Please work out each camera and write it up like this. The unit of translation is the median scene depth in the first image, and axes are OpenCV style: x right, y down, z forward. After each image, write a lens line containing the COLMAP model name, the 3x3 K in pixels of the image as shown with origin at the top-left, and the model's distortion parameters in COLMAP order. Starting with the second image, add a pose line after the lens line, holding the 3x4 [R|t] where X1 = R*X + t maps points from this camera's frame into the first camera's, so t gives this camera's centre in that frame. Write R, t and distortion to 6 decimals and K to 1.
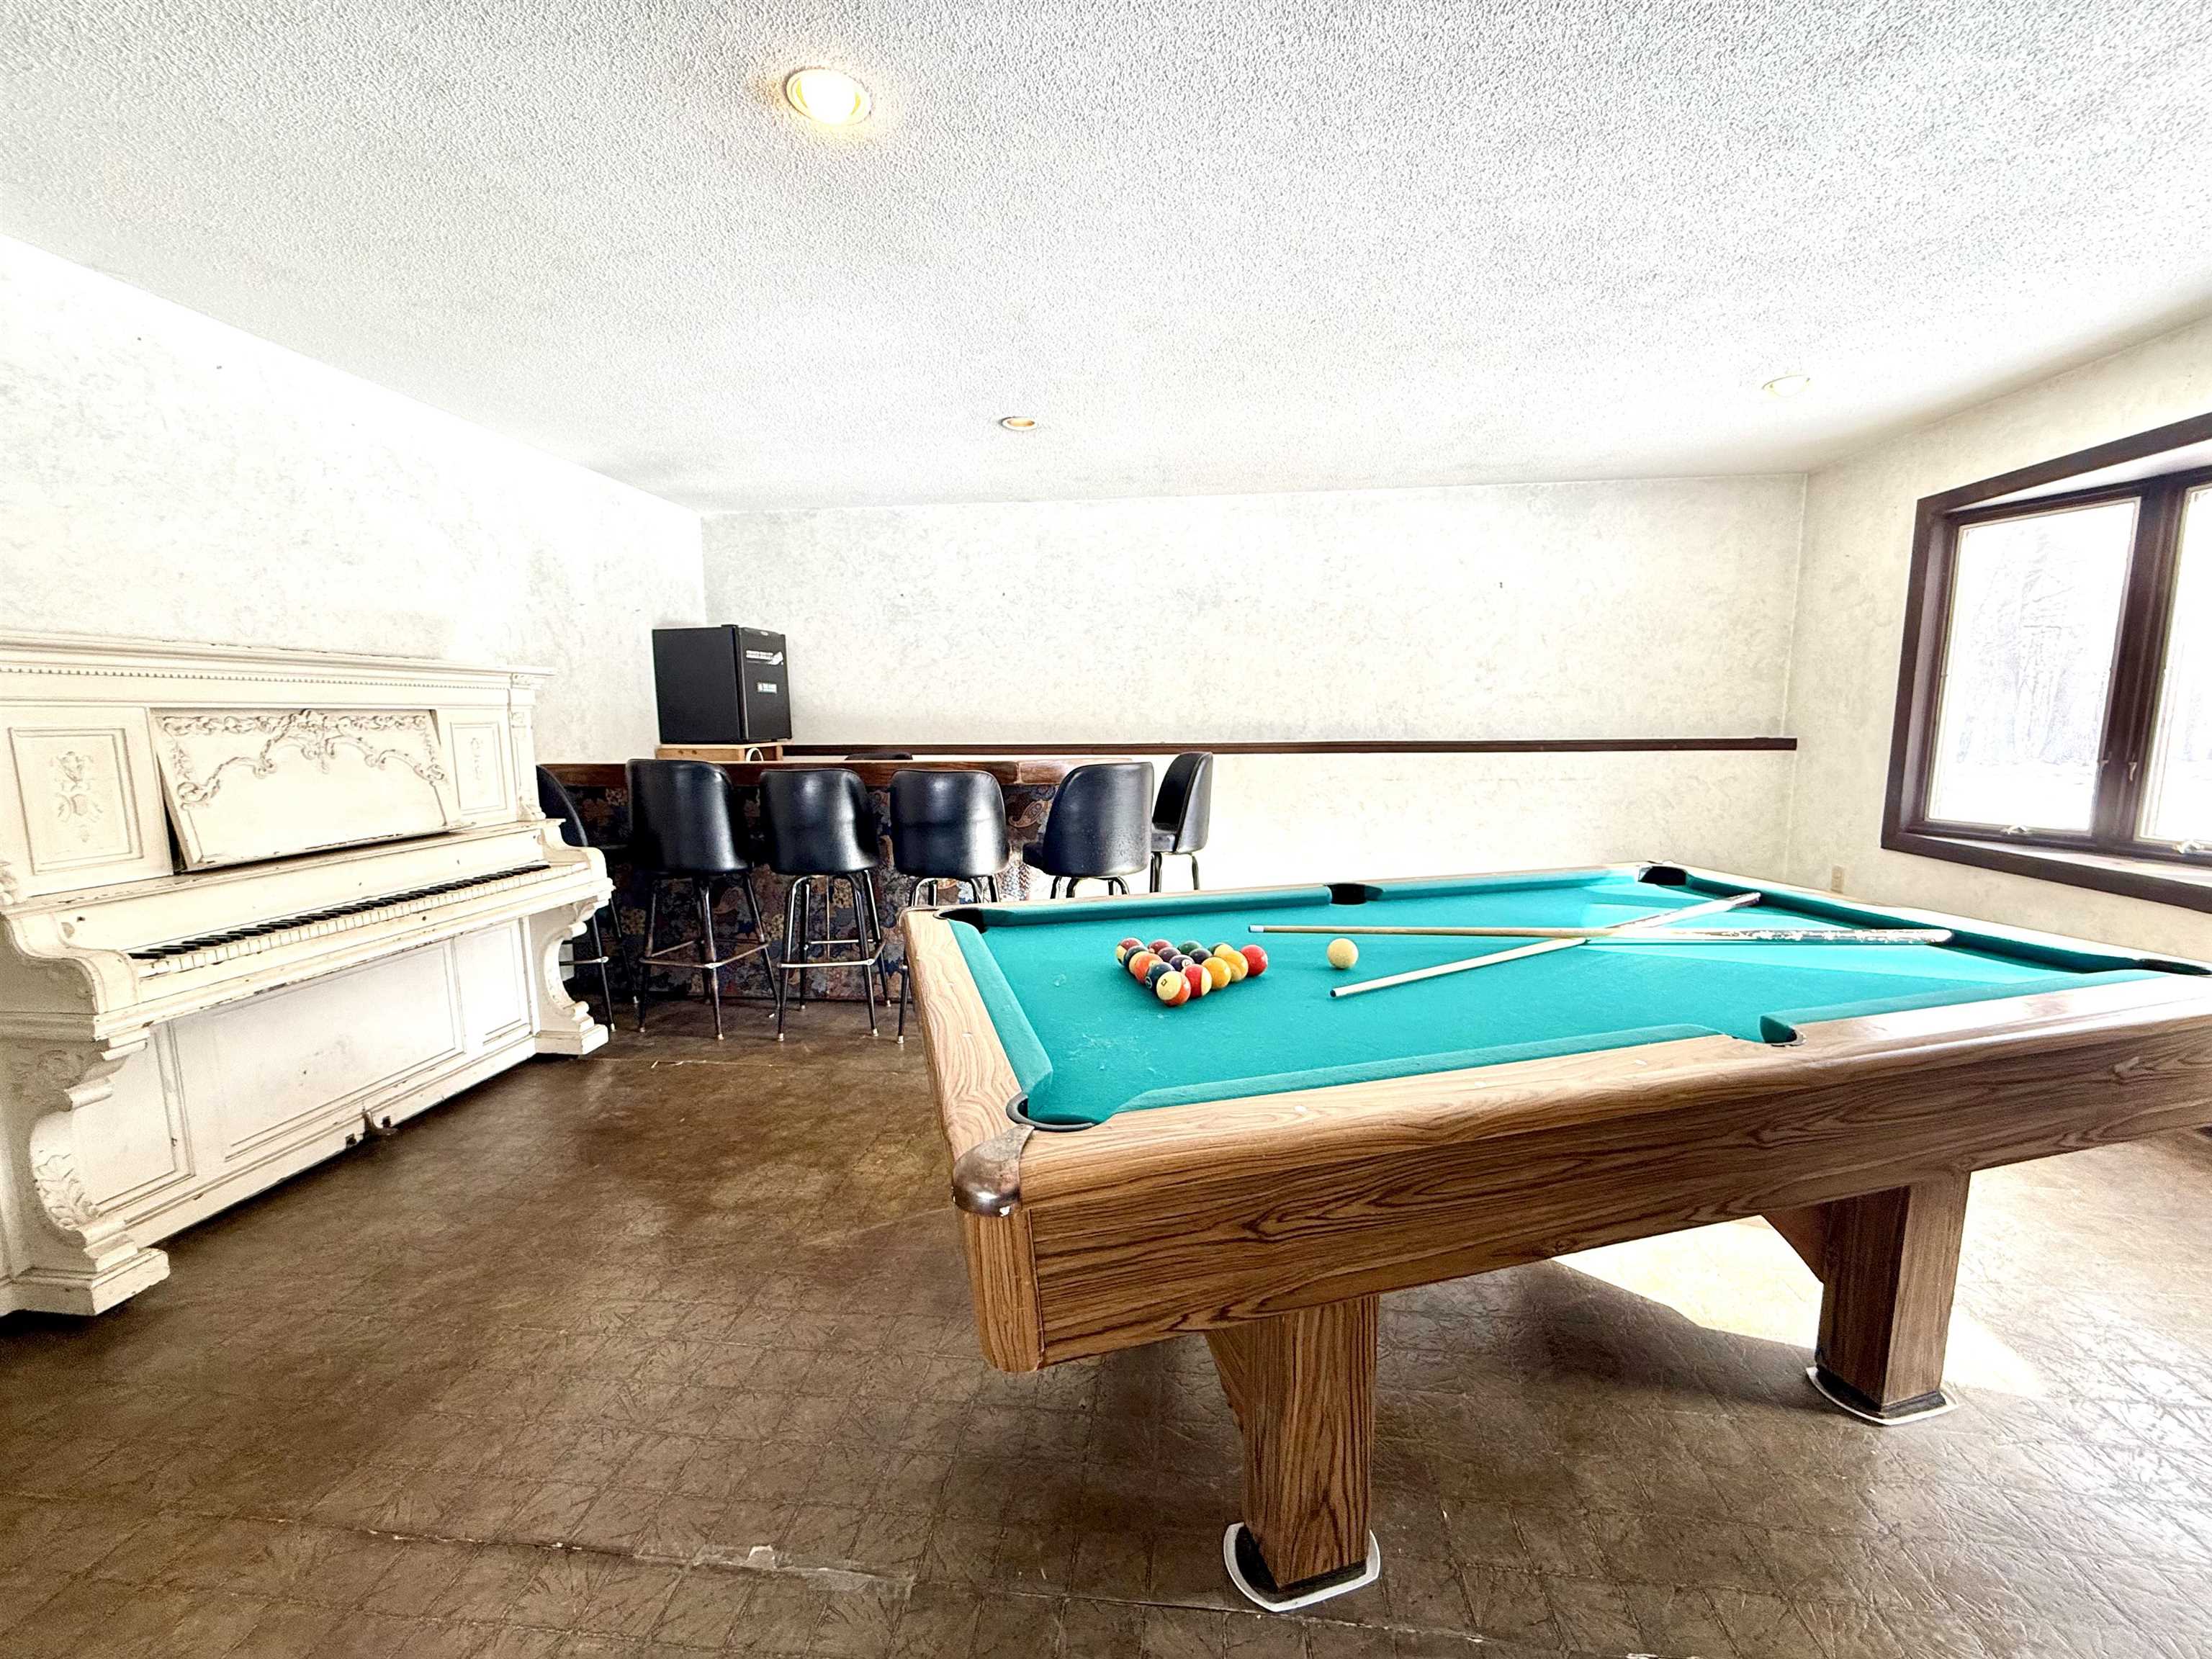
lens RADIAL K [[879.0, 0, 1102.3], [0, 879.0, 830.3], [0, 0, 1]] dist [0.000212, -0.000032]
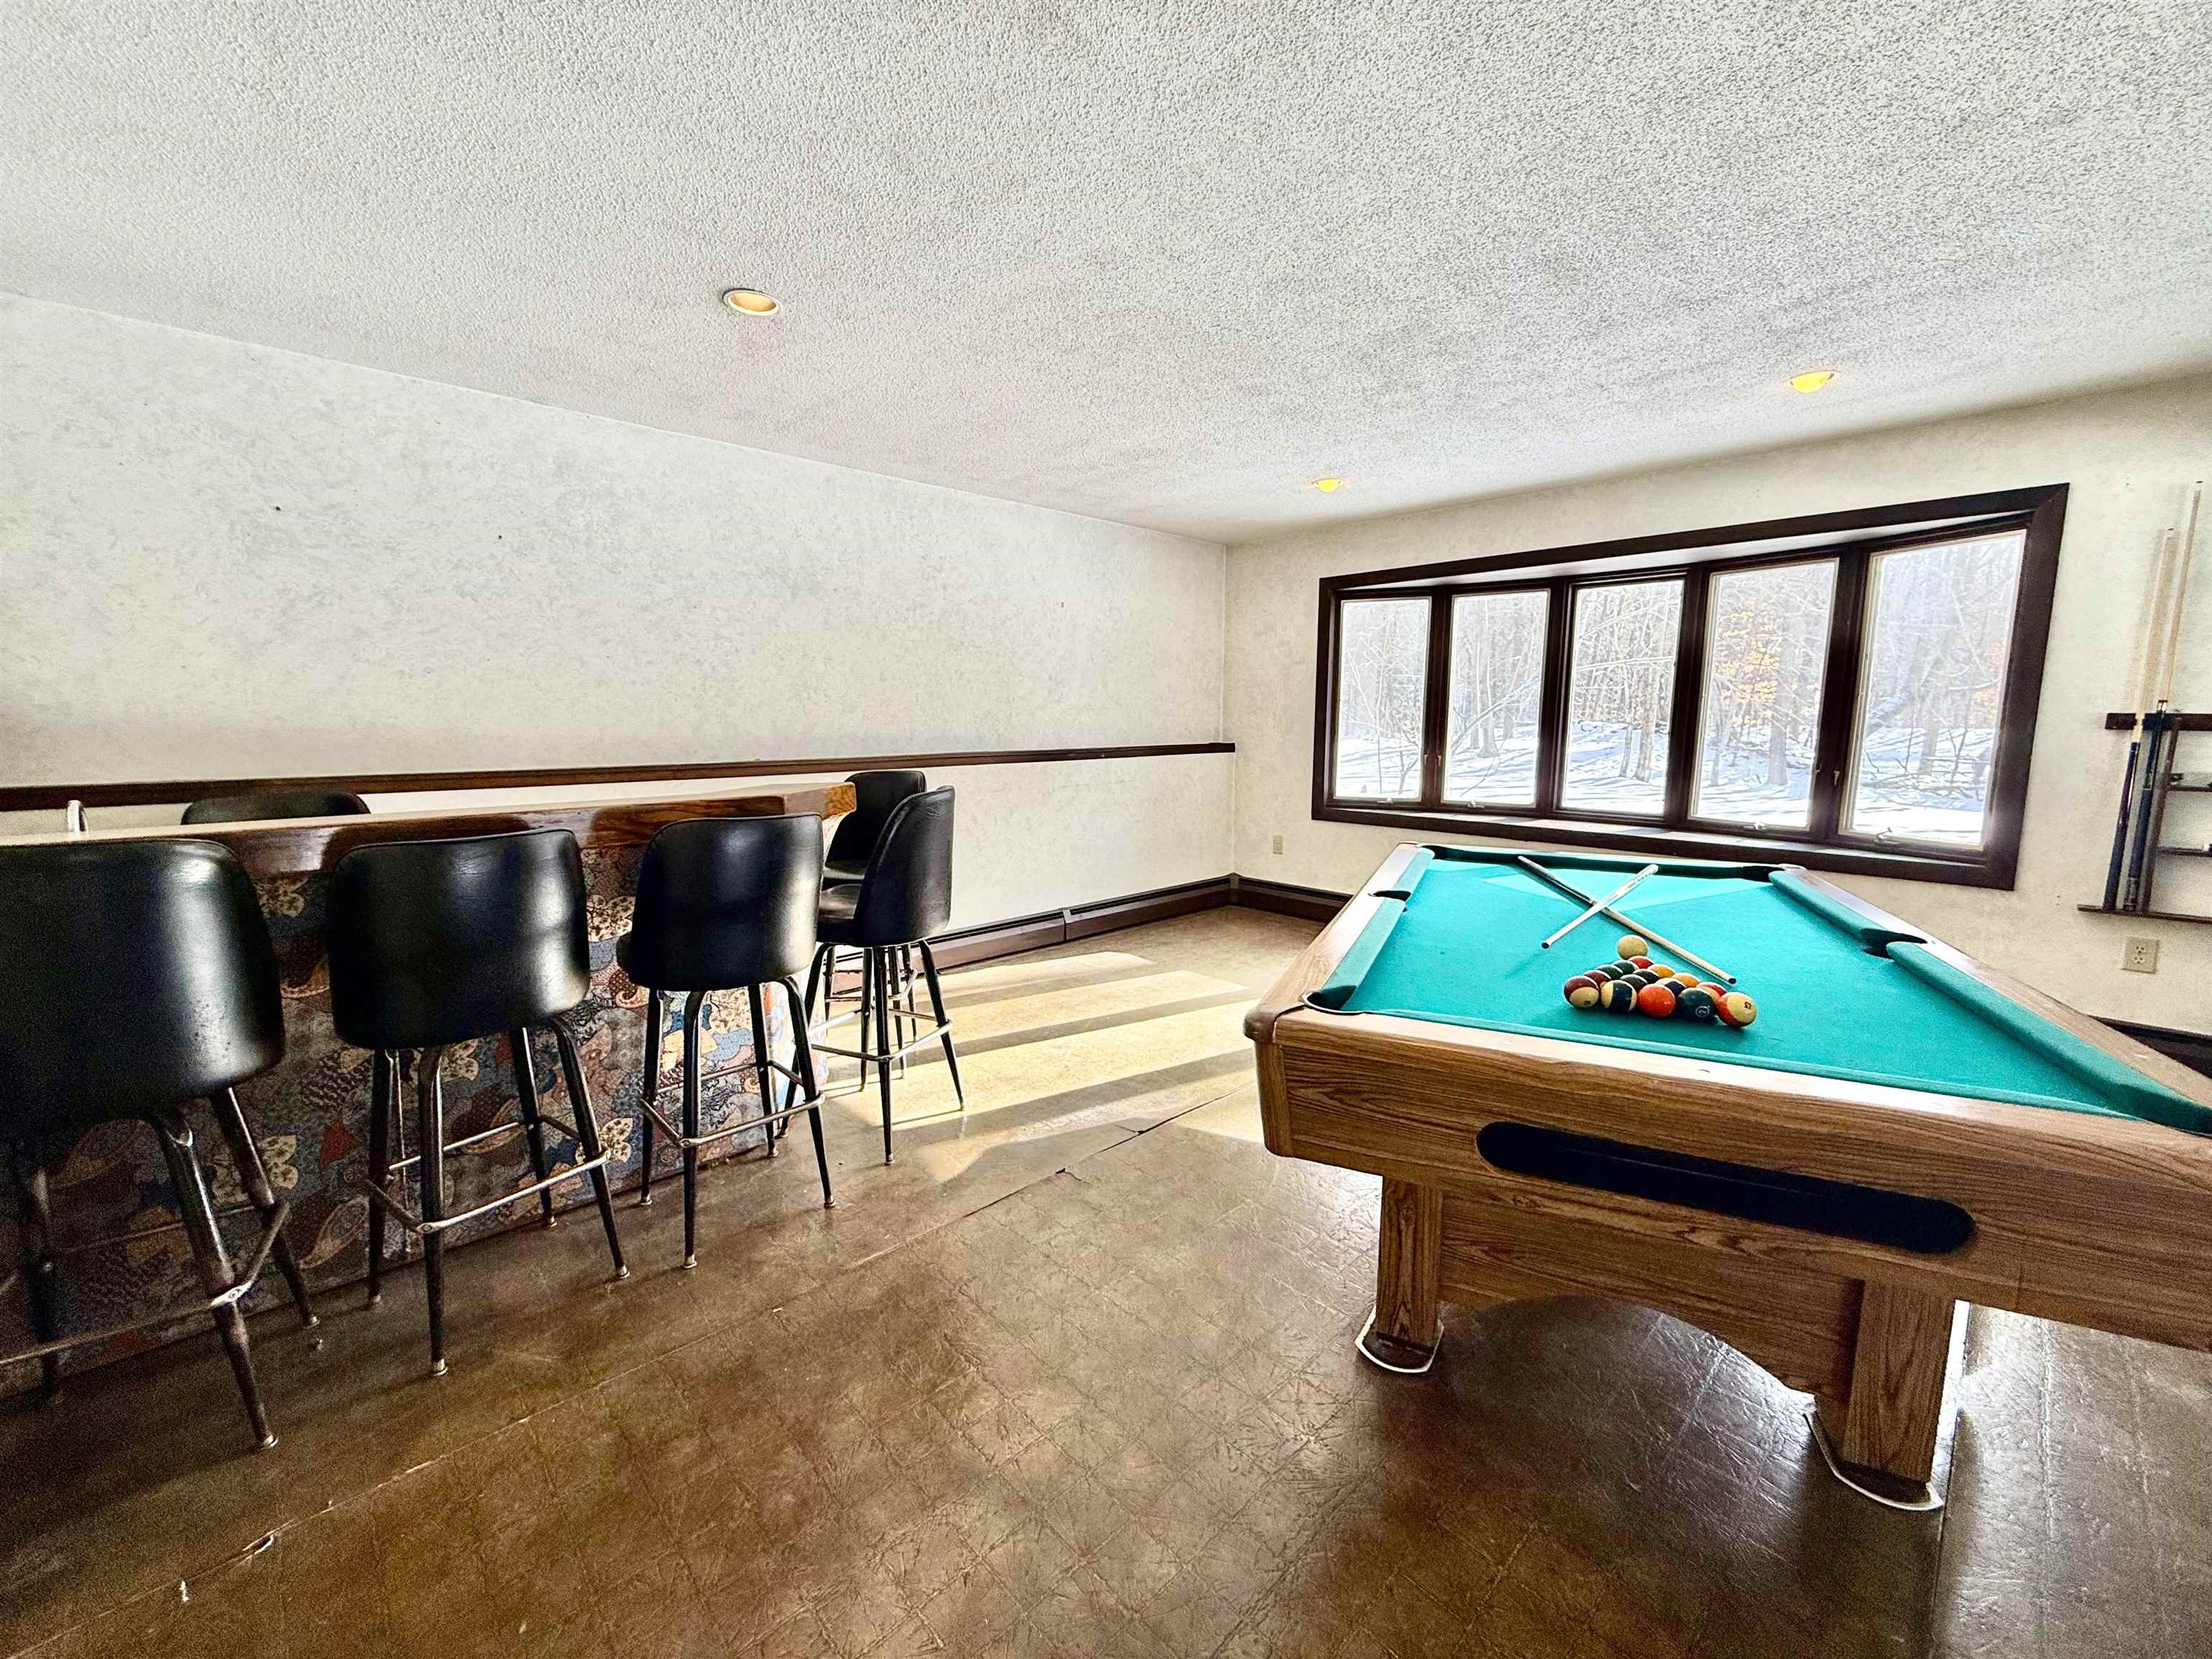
lens RADIAL K [[879.0, 0, 1102.3], [0, 879.0, 830.3], [0, 0, 1]] dist [0.000212, -0.000032]
pose [[0.649862, -0.090130, 0.754689, -0.358029], [0.093261, 0.994897, 0.038511, -0.042274], [-0.754309, 0.045356, 0.654951, 0.277871]]
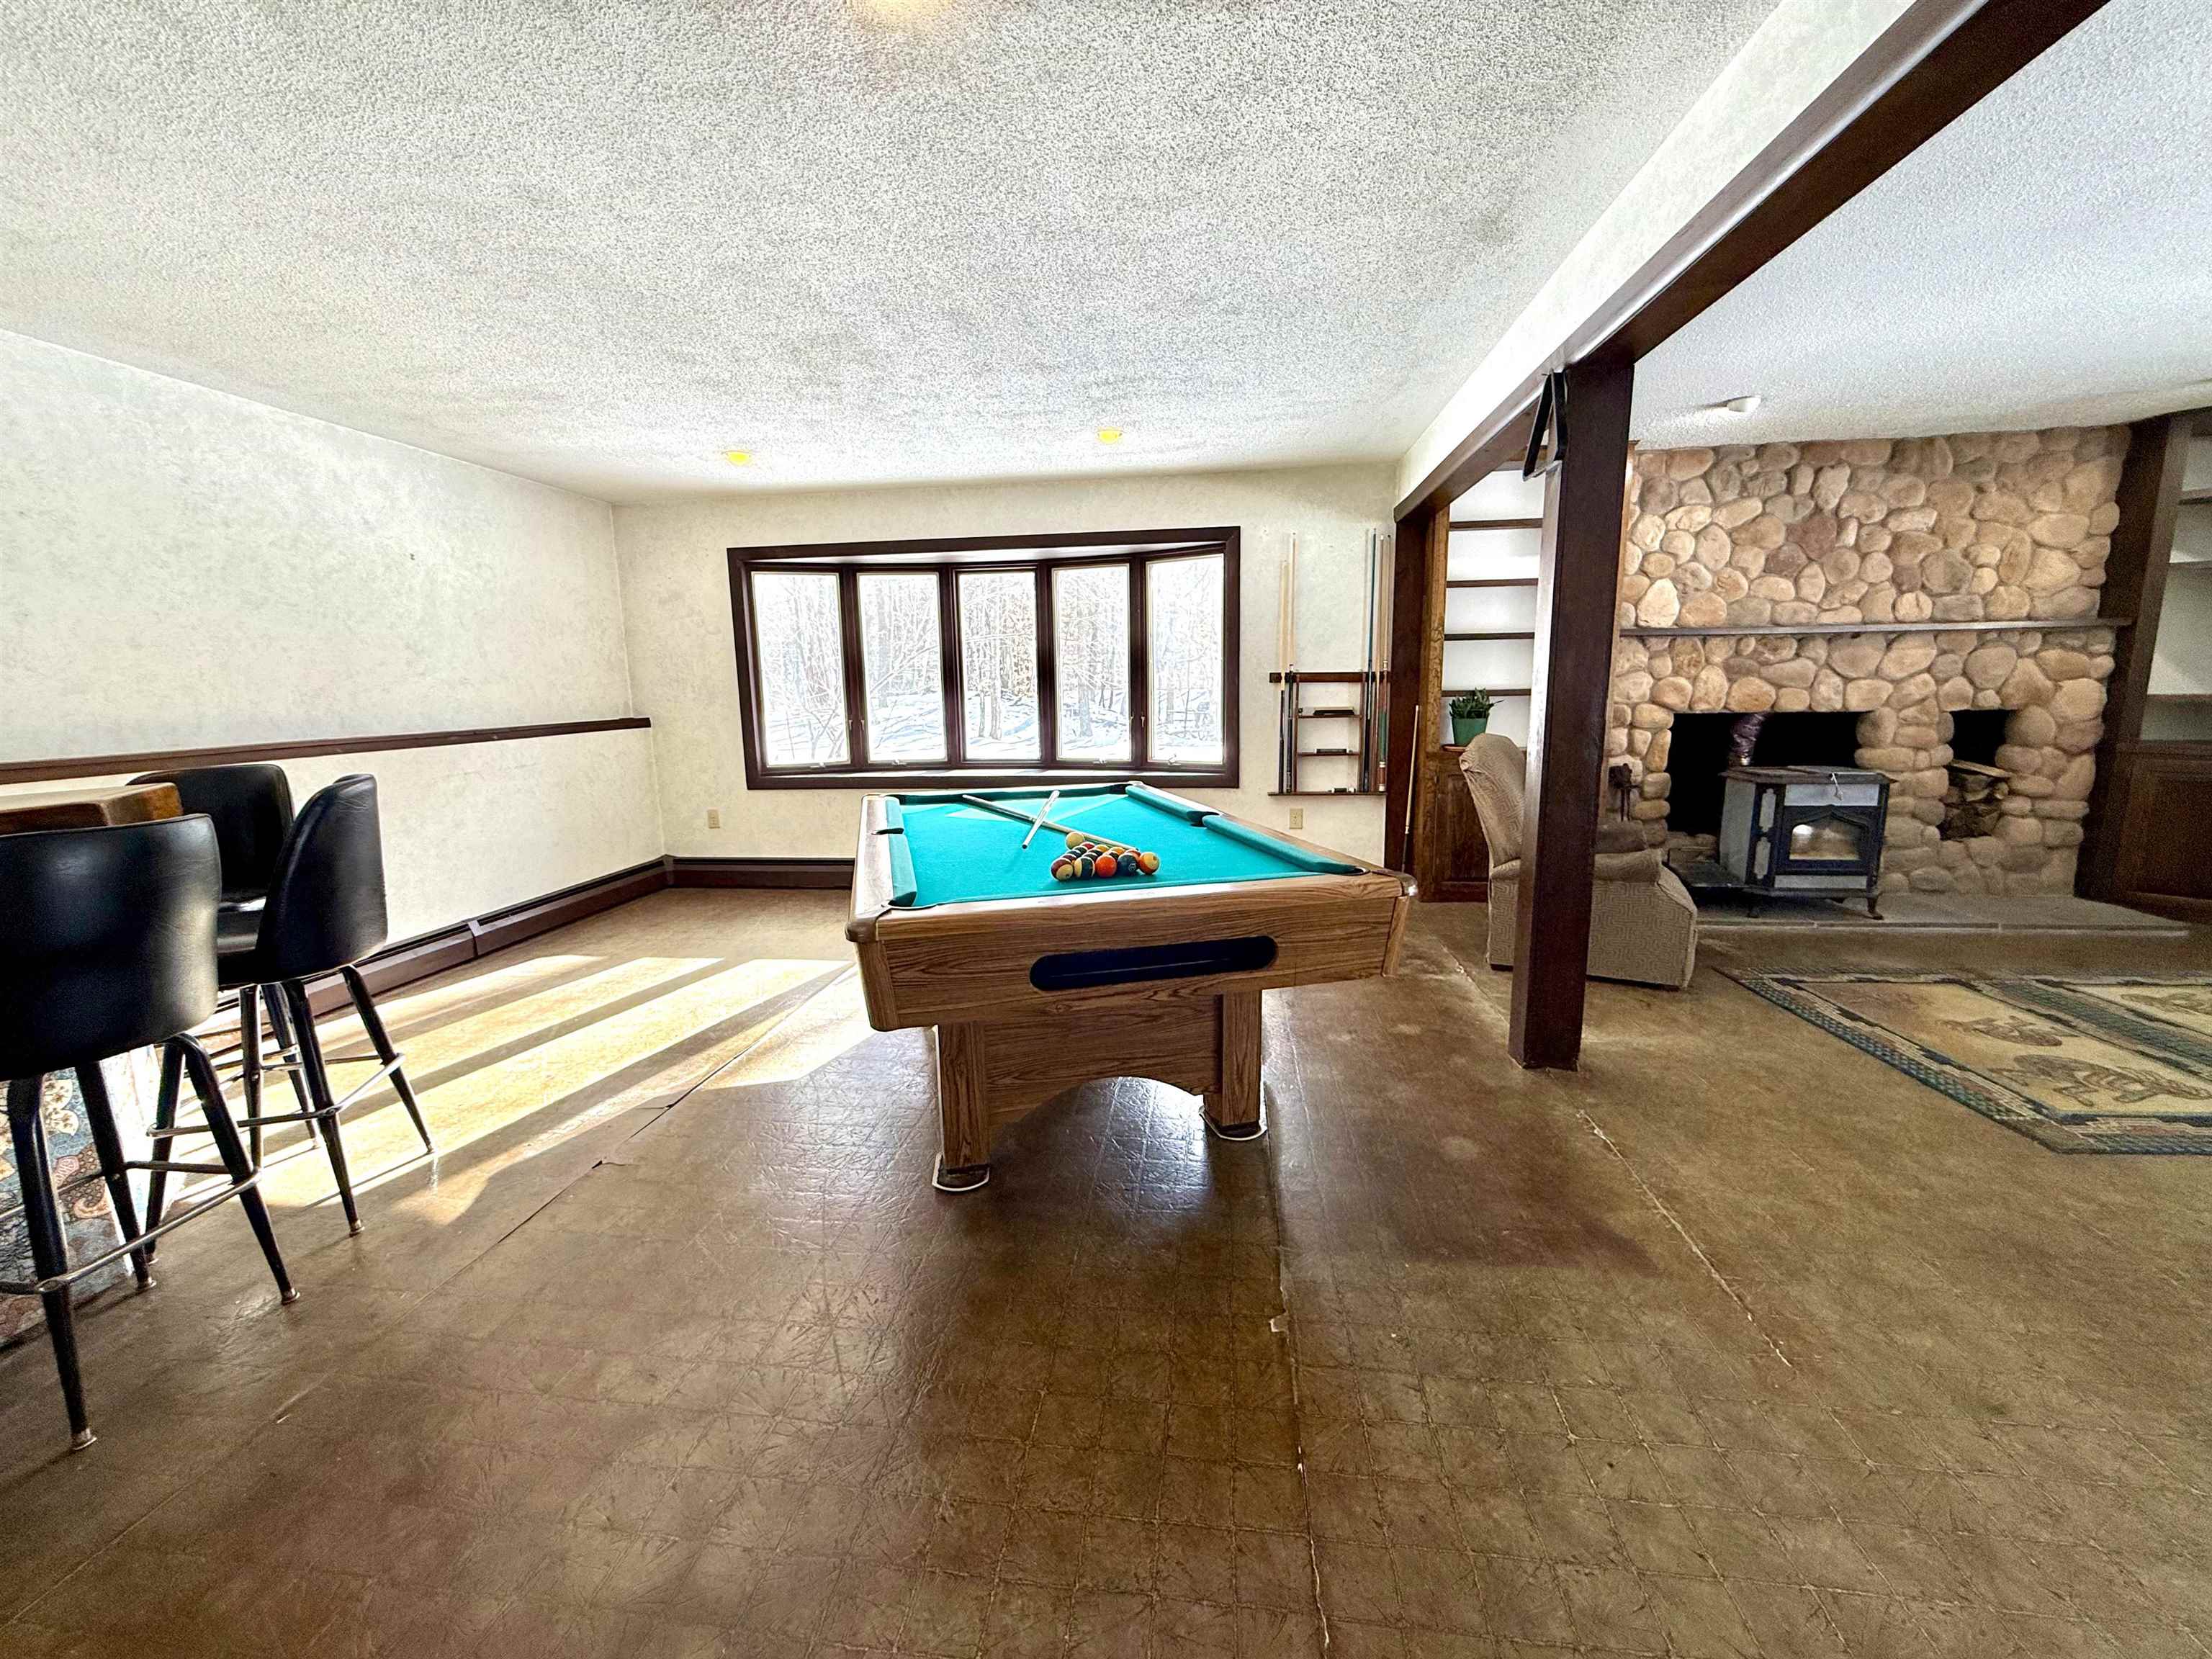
lens RADIAL K [[879.0, 0, 1102.3], [0, 879.0, 830.3], [0, 0, 1]] dist [0.000212, -0.000032]
pose [[0.025675, -0.158438, 0.987035, -0.457464], [0.151343, 0.976596, 0.152825, -0.040597], [-0.988148, 0.145457, 0.049053, 0.315397]]
